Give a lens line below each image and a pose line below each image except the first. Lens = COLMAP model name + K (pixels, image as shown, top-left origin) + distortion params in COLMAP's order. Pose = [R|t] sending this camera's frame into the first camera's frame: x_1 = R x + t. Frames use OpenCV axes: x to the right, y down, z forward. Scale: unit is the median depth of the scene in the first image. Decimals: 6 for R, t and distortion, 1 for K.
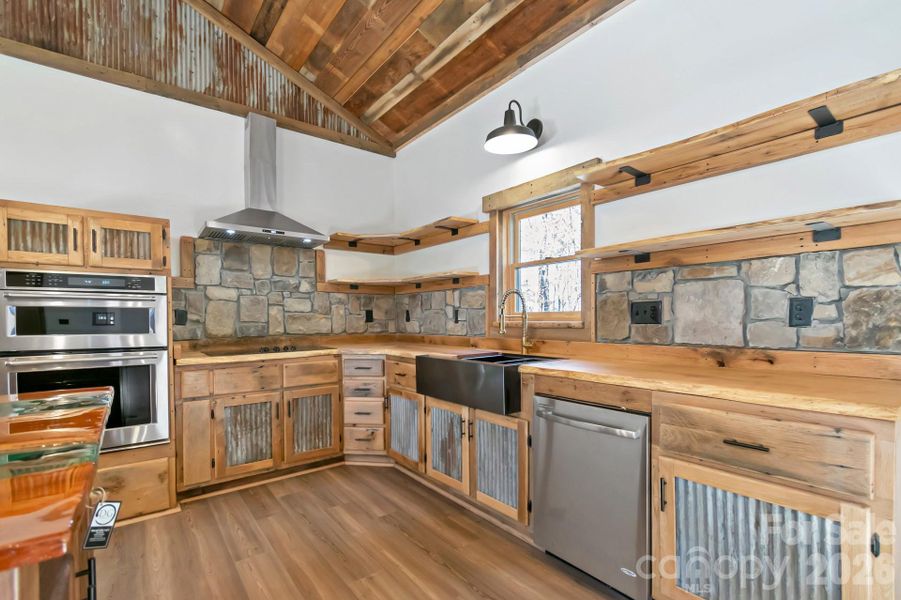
lens RADIAL K [[404.3, 0, 451.5], [0, 404.3, 325.3], [0, 0, 1]] dist [0.001836, -0.000326]
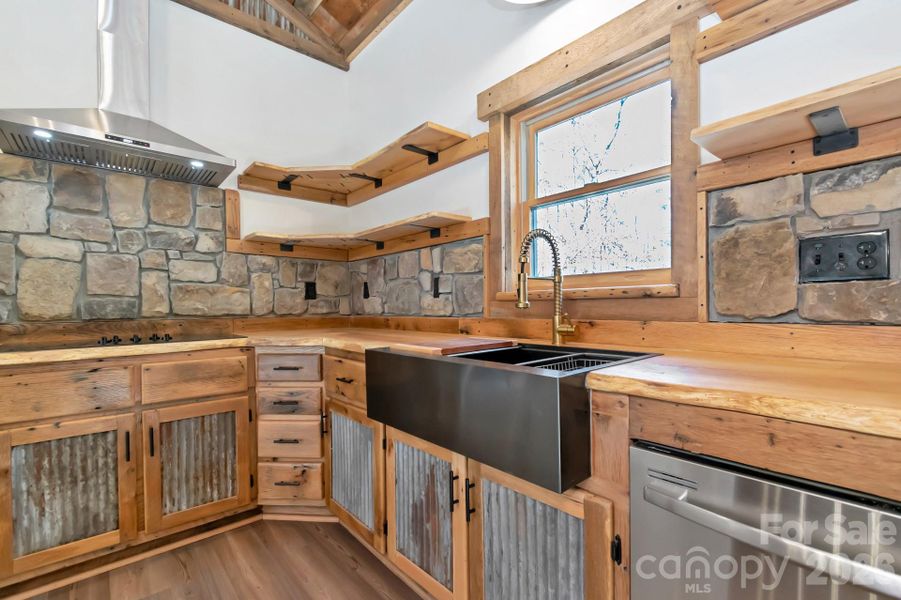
lens RADIAL K [[399.3, 0, 448.6], [0, 399.3, 308.5], [0, 0, 1]] dist [-0.000563, -0.000359]
pose [[0.998360, -0.003210, 0.057164, -0.006271], [0.003867, 0.999928, -0.011390, 0.024875], [-0.057124, 0.011592, 0.998300, 0.430387]]
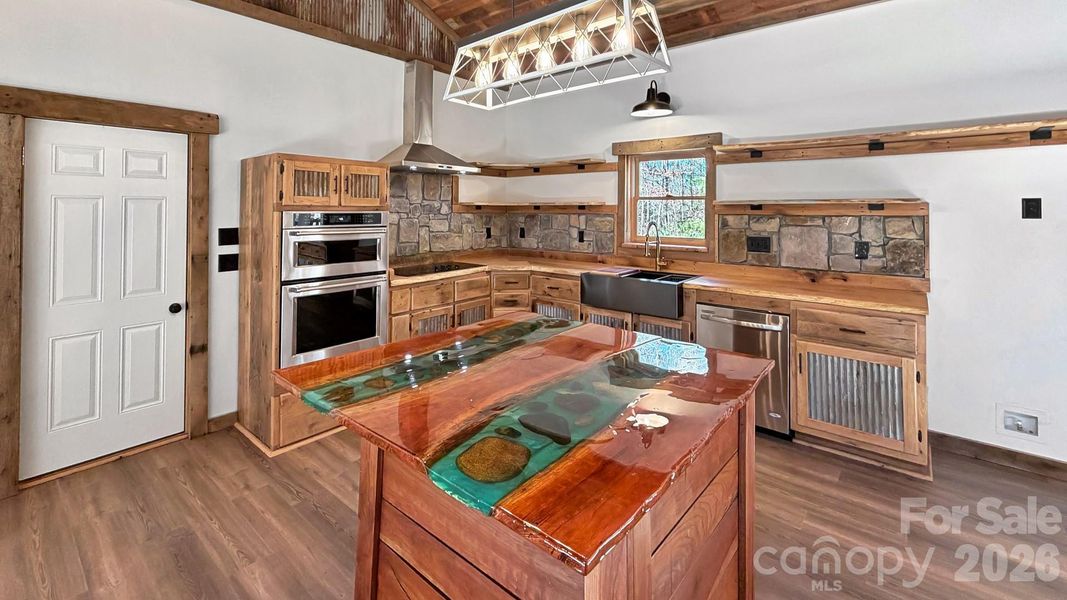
lens RADIAL K [[450.0, 0, 514.7], [0, 450.0, 202.9], [0, 0, 1]] dist [-0.000785, 0.000121]
pose [[0.982264, 0.011091, 0.187172, -0.531132], [-0.004963, 0.999437, -0.033178, -0.094686], [-0.187435, 0.031660, 0.981767, -0.334069]]
